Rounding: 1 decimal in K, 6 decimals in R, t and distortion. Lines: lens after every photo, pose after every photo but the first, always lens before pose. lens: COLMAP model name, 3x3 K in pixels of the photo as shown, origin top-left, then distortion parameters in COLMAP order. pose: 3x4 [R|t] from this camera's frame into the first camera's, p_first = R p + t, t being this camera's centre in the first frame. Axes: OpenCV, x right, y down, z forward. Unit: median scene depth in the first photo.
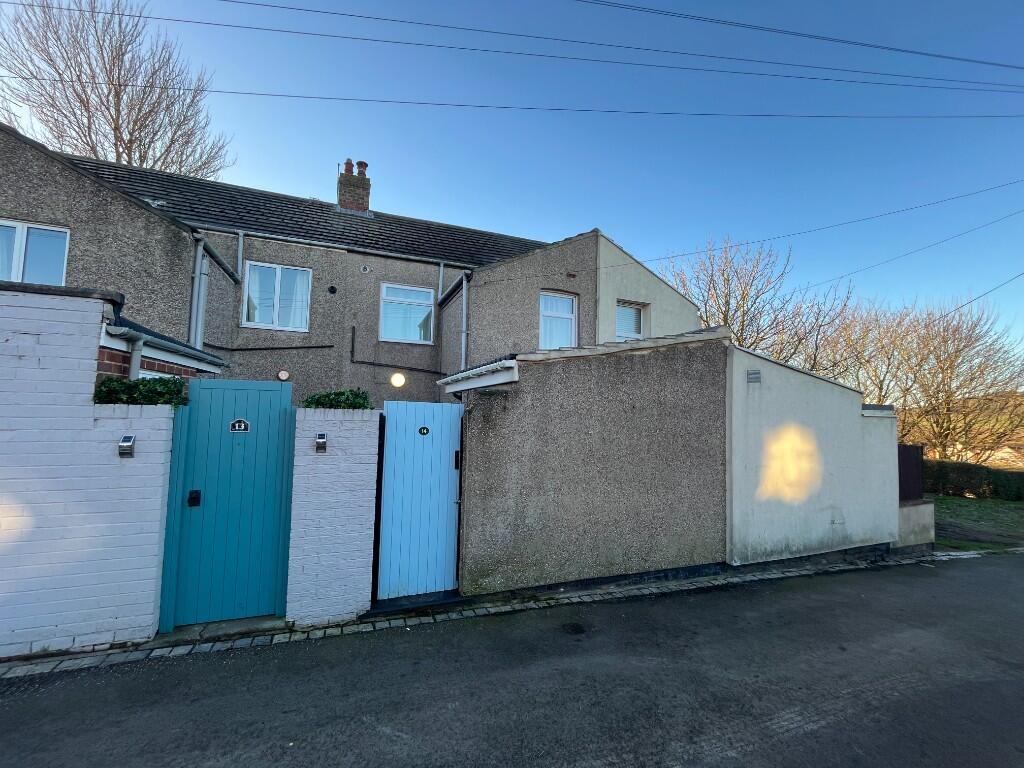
lens RADIAL K [[415.8, 0, 510.4], [0, 415.8, 382.6], [0, 0, 1]] dist [0.000295, -0.000020]
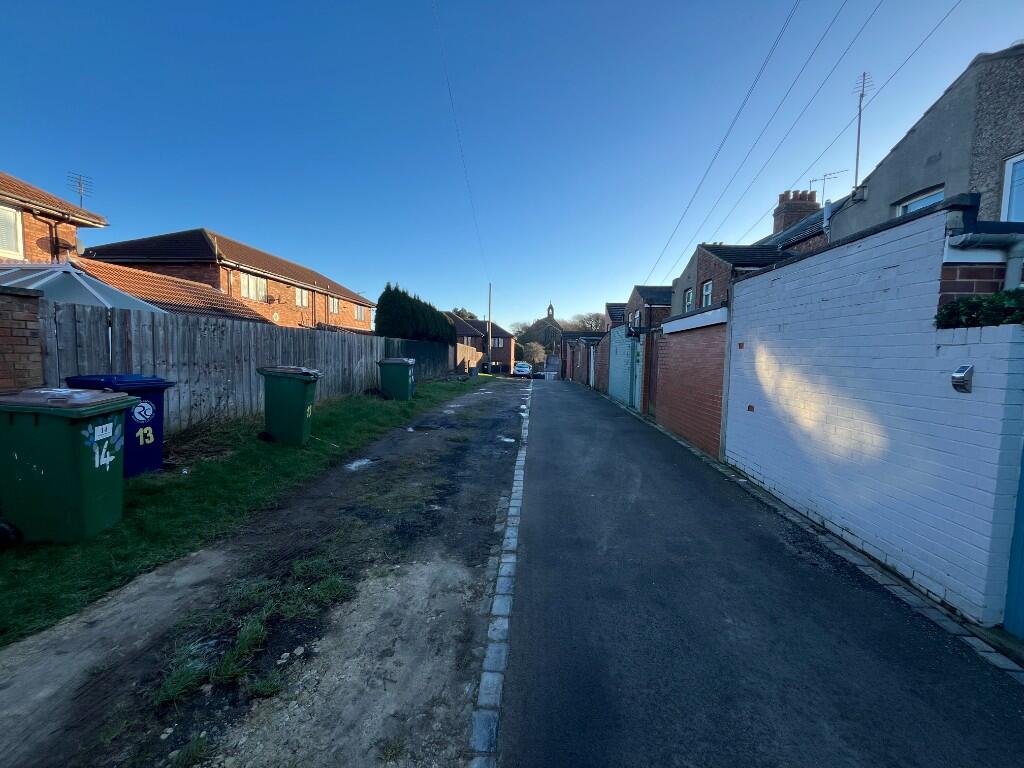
lens RADIAL K [[415.8, 0, 510.3], [0, 415.8, 383.6], [0, 0, 1]] dist [0.000295, -0.000020]
pose [[-0.421257, 0.032341, -0.906365, 0.208026], [0.025523, 0.999391, 0.023798, 0.123052], [0.906582, -0.013109, -0.421826, 0.540302]]
